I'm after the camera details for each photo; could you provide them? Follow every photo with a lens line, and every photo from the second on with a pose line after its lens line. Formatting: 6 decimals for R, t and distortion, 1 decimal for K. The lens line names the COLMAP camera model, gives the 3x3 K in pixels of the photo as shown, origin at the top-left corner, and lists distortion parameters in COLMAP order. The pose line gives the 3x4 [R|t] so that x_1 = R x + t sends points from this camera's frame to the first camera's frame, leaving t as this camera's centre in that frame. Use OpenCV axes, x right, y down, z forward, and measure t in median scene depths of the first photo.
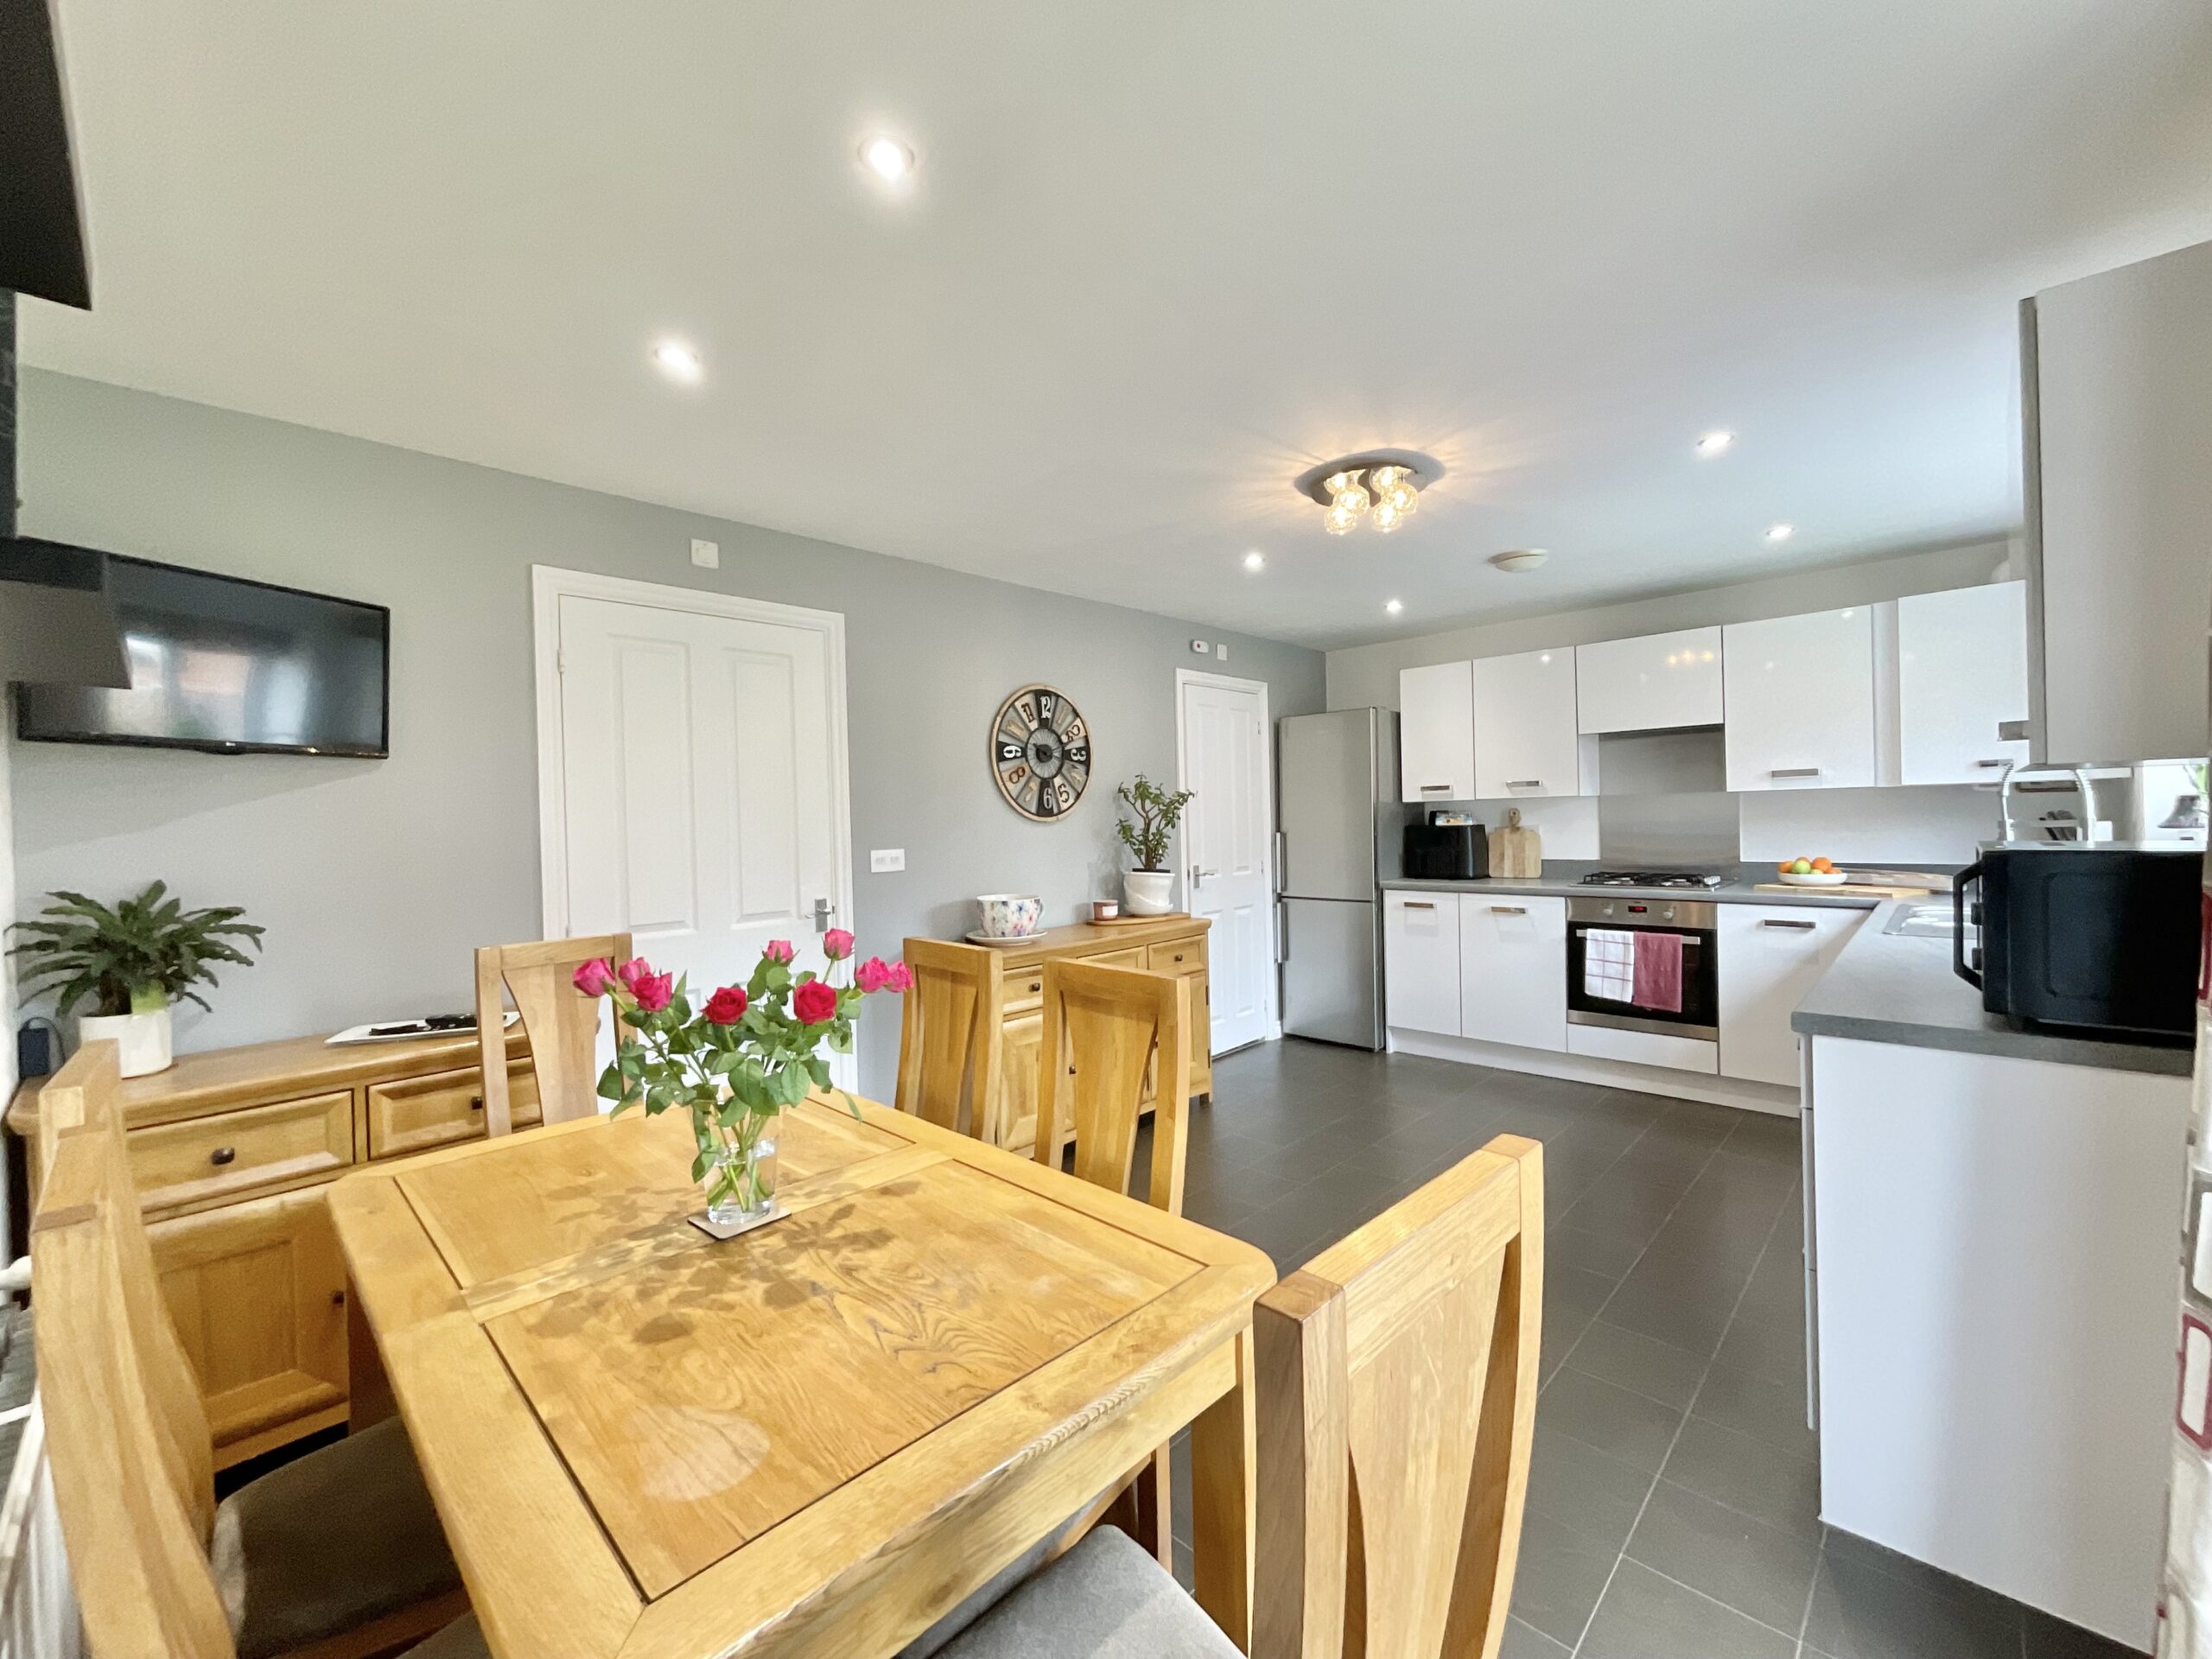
lens RADIAL K [[917.4, 0, 1106.0], [0, 917.4, 829.5], [0, 0, 1]] dist [-0.004950, -0.000517]
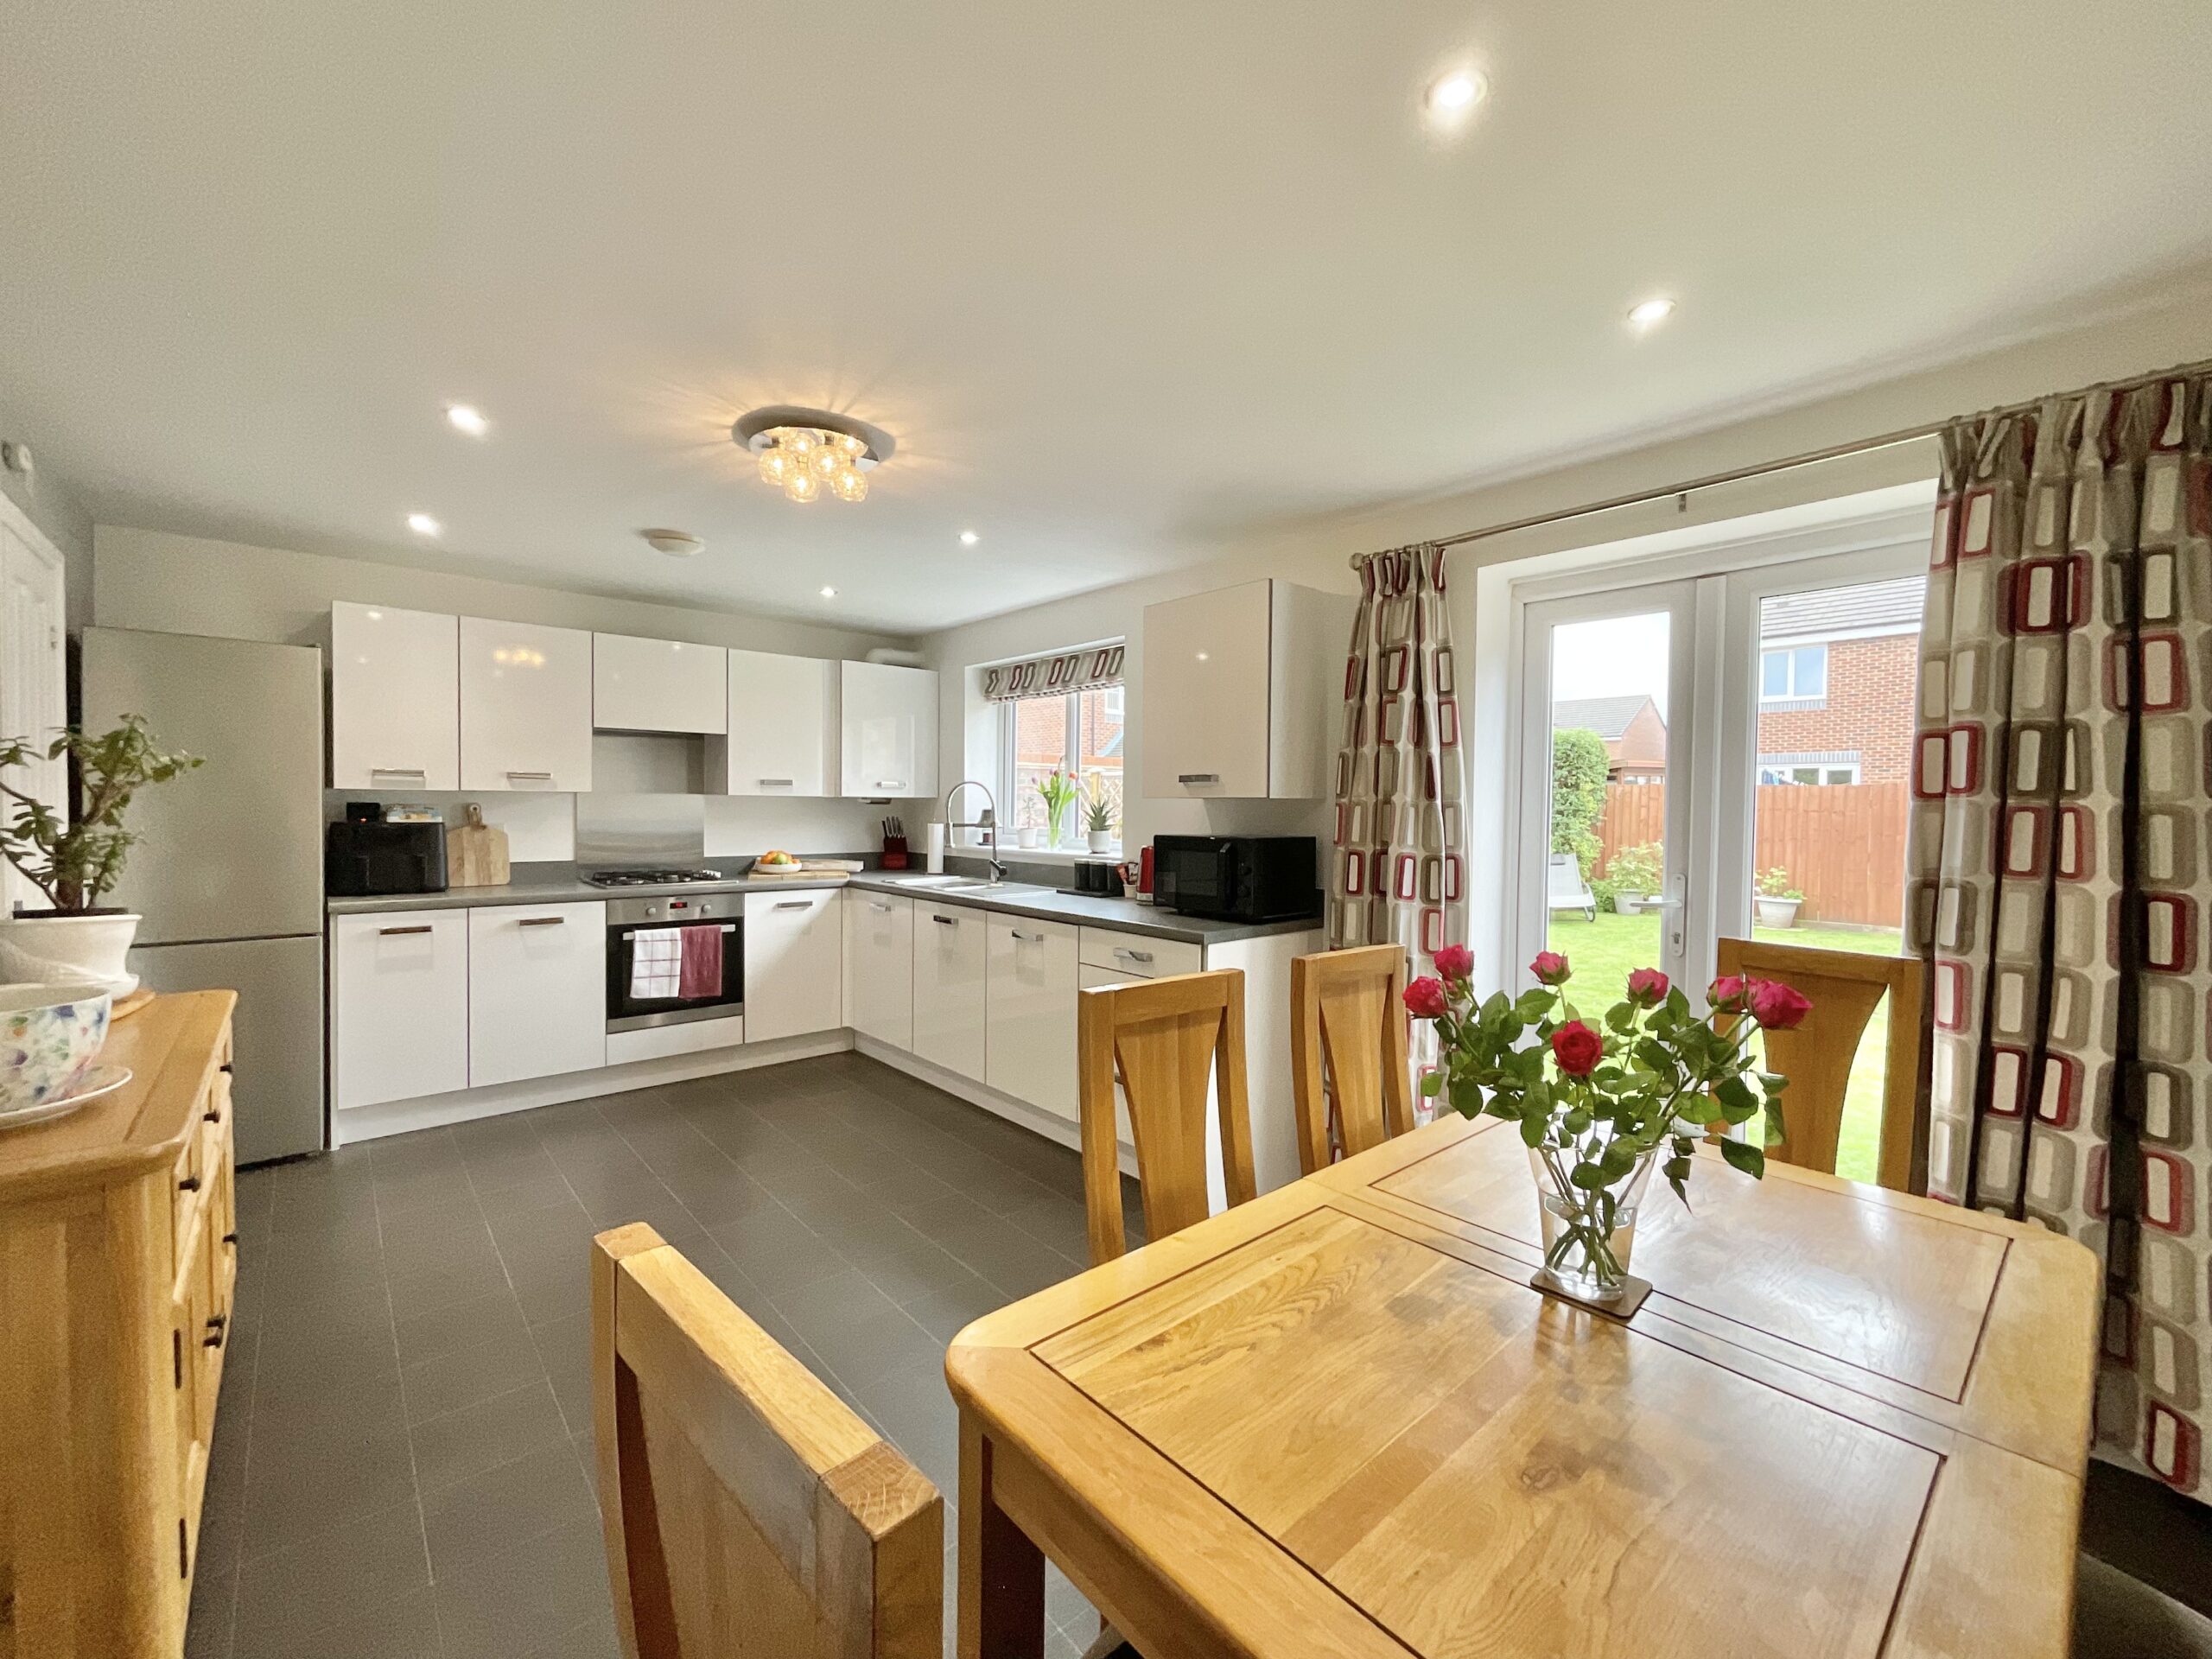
lens RADIAL K [[901.5, 0, 1106.0], [0, 901.5, 829.5], [0, 0, 1]] dist [-0.002304, -0.000345]
pose [[0.079175, 0.000101, 0.996861, -0.397806], [0.000851, 1.000000, -0.000168, 0.001810], [-0.996860, 0.000862, 0.079175, 0.439986]]
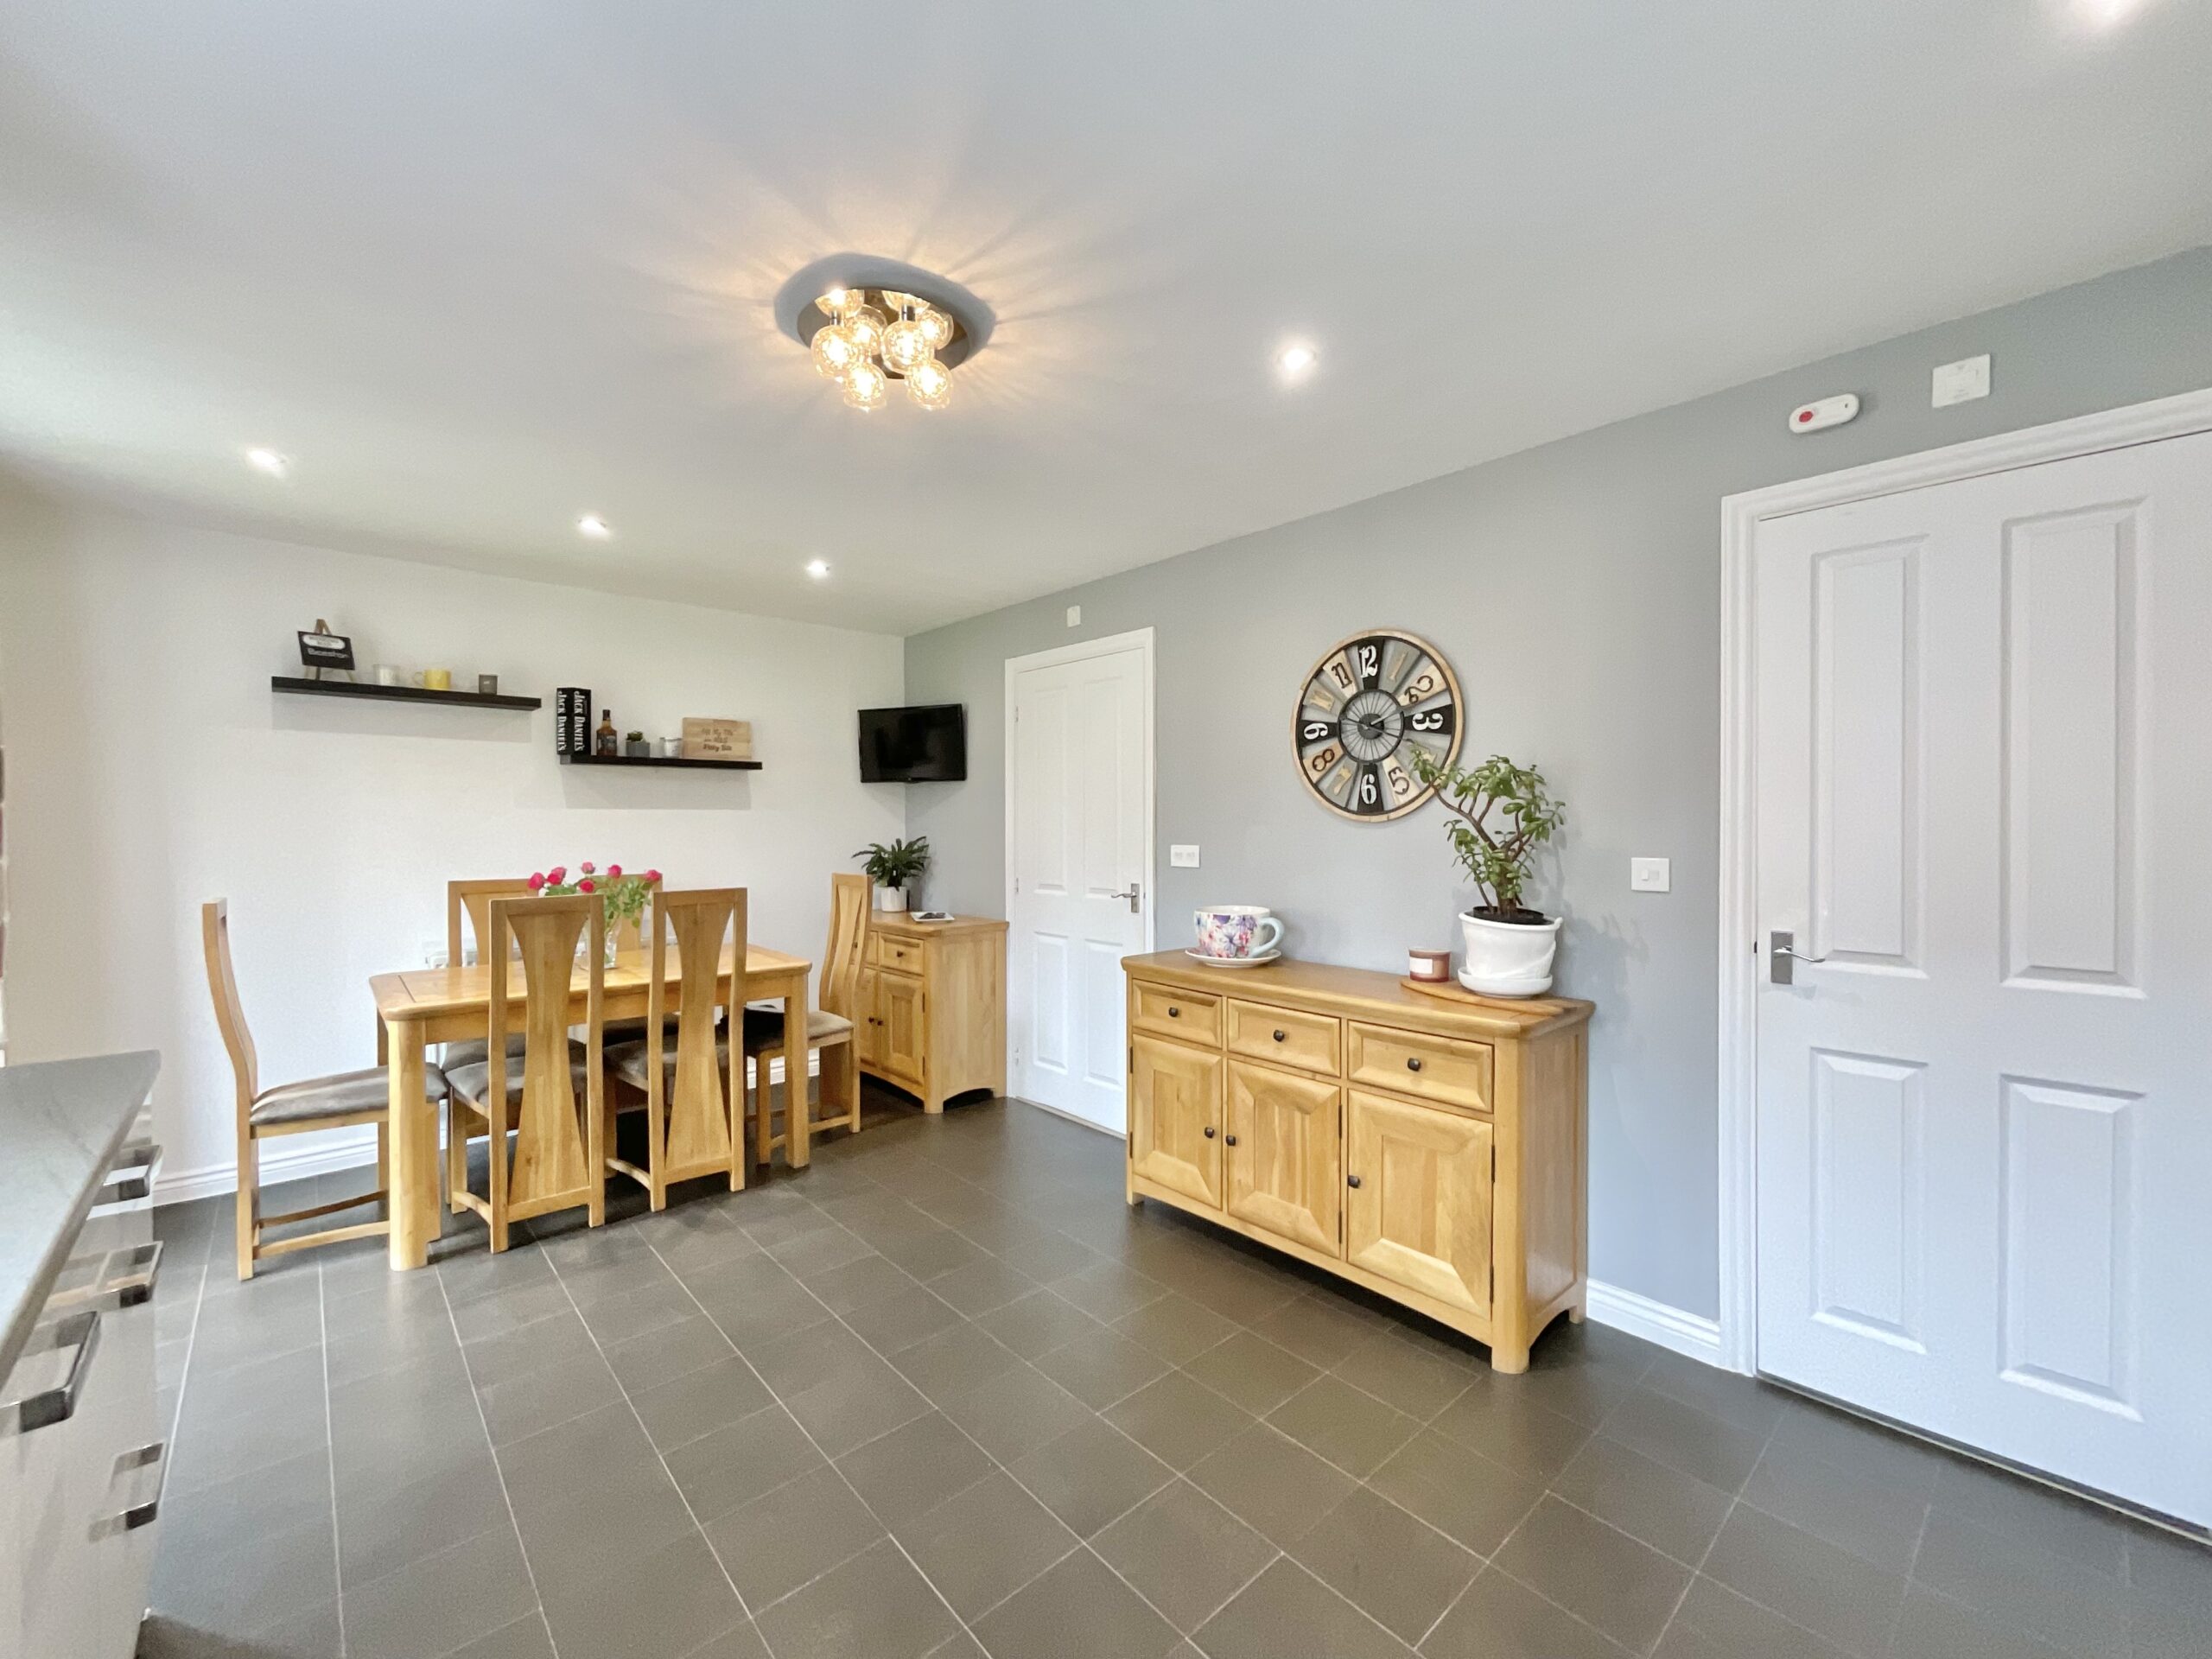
lens RADIAL K [[894.6, 0, 1106.0], [0, 894.6, 829.5], [0, 0, 1]] dist [0.016662, -0.009004]
pose [[-0.080487, 0.034679, -0.996152, 0.642003], [-0.010150, 0.999314, 0.035609, -0.025246], [0.996704, 0.012977, -0.080080, 0.839672]]
